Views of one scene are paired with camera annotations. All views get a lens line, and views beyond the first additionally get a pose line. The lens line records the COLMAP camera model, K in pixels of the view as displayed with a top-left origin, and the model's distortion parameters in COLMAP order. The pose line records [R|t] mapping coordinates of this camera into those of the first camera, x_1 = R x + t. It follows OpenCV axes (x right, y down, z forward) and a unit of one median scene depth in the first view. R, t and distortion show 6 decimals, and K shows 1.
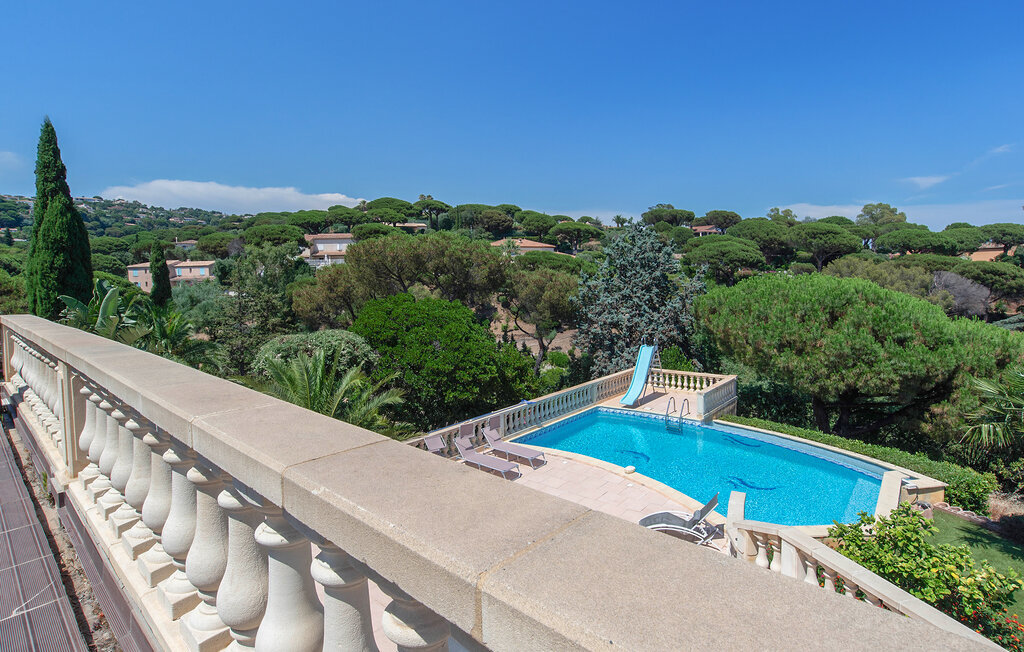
lens RADIAL K [[523.2, 0, 509.6], [0, 523.2, 331.1], [0, 0, 1]] dist [-0.021989, 0.004340]
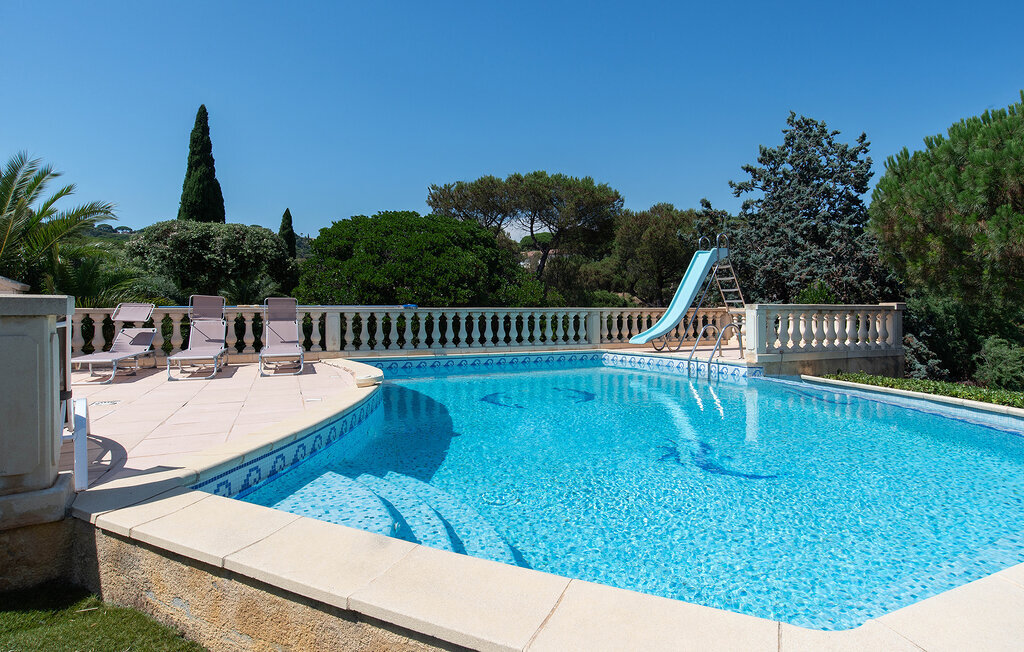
lens RADIAL K [[523.2, 0, 548.2], [0, 523.2, 319.7], [0, 0, 1]] dist [-0.021989, 0.004340]
pose [[0.890240, 0.016581, -0.455189, 0.364625], [-0.064508, 0.993854, -0.089958, 0.158539], [0.450900, 0.109448, 0.885839, 0.455150]]
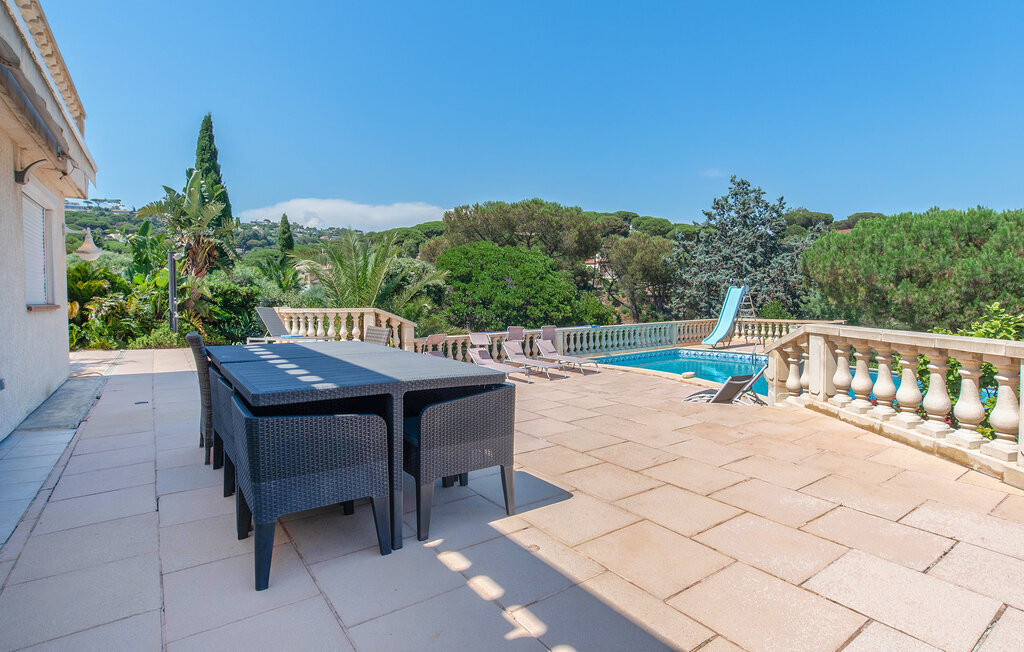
lens RADIAL K [[523.2, 0, 515.9], [0, 523.2, 319.5], [0, 0, 1]] dist [-0.021989, 0.004340]
pose [[0.975365, 0.021891, -0.219510, 0.088490], [-0.035671, 0.997620, -0.059009, 0.151249], [0.217696, 0.065385, 0.973824, 0.040166]]
